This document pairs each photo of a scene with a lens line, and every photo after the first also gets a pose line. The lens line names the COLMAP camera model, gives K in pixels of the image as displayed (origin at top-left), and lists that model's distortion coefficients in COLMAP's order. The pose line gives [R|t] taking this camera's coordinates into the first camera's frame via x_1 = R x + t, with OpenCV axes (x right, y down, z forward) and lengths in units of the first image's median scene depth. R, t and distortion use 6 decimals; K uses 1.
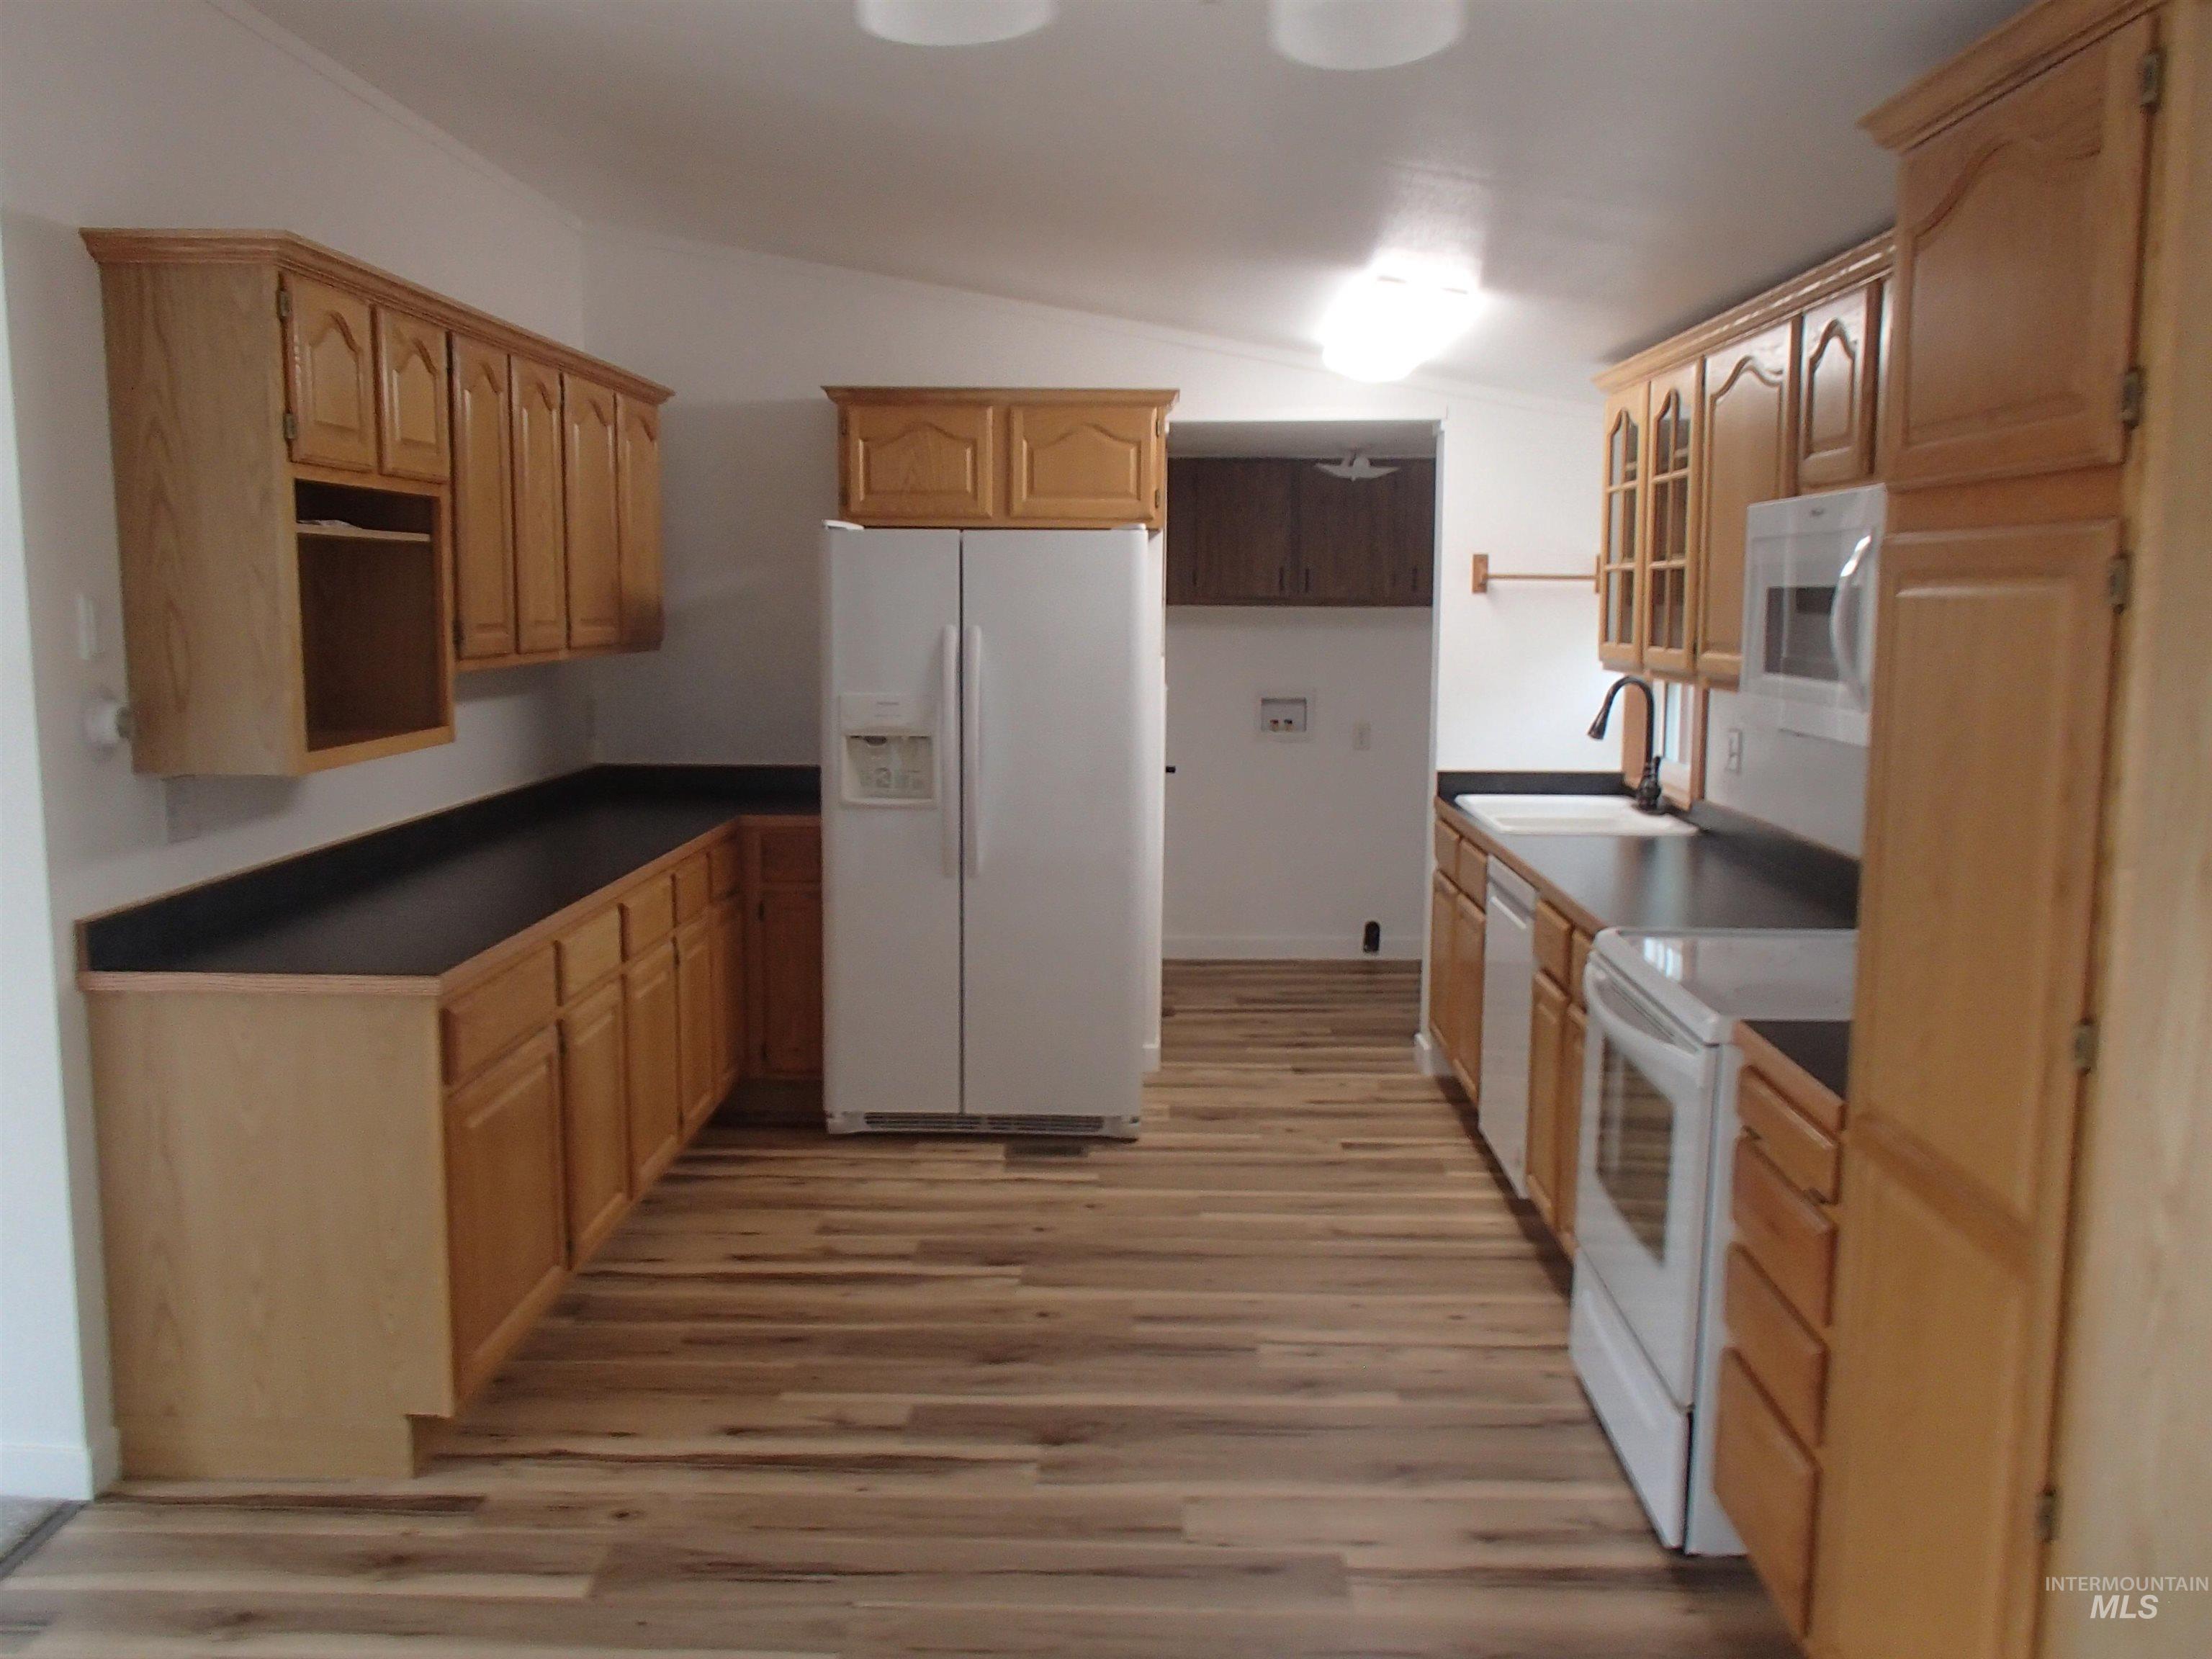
lens RADIAL K [[1838.1, 0, 1114.6], [0, 1838.1, 827.8], [0, 0, 1]] dist [-0.022909, 0.031014]
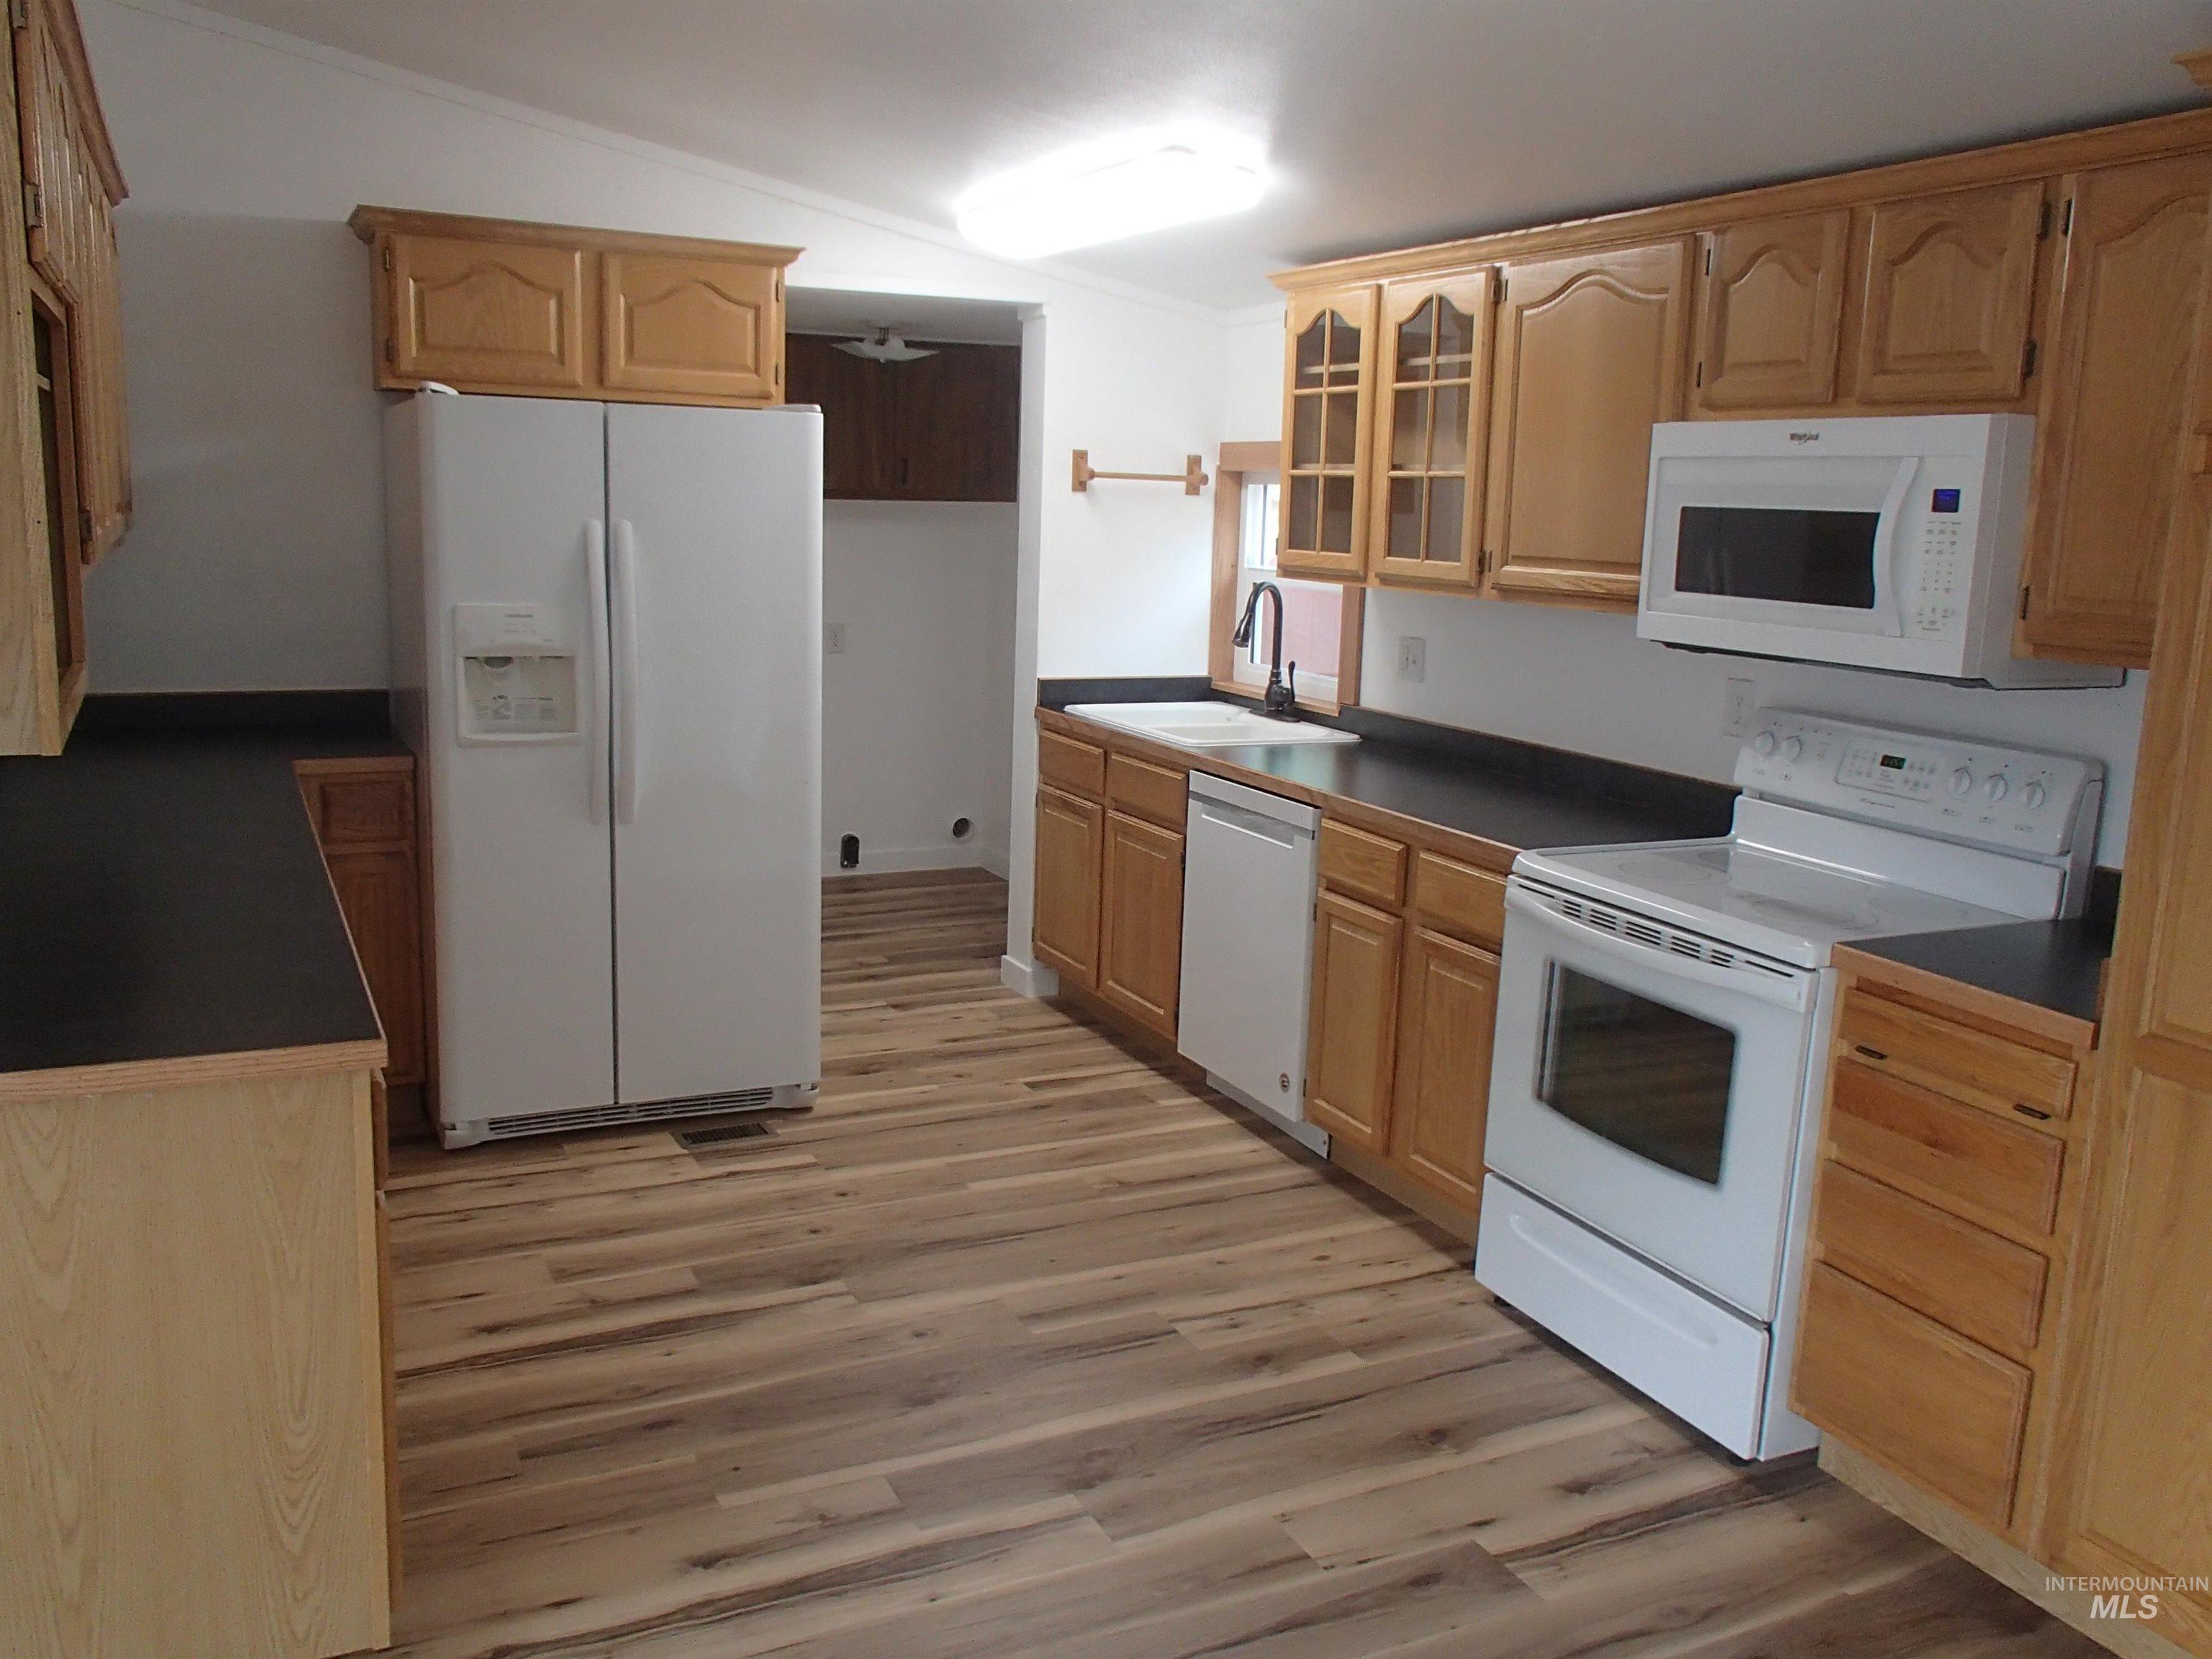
lens RADIAL K [[1838.1, 0, 1103.8], [0, 1838.1, 823.1], [0, 0, 1]] dist [-0.022909, 0.031014]
pose [[0.886917, -0.058484, 0.458211, -0.268257], [0.030399, 0.997192, 0.068436, -0.023952], [-0.460927, -0.046768, 0.886205, 0.161845]]
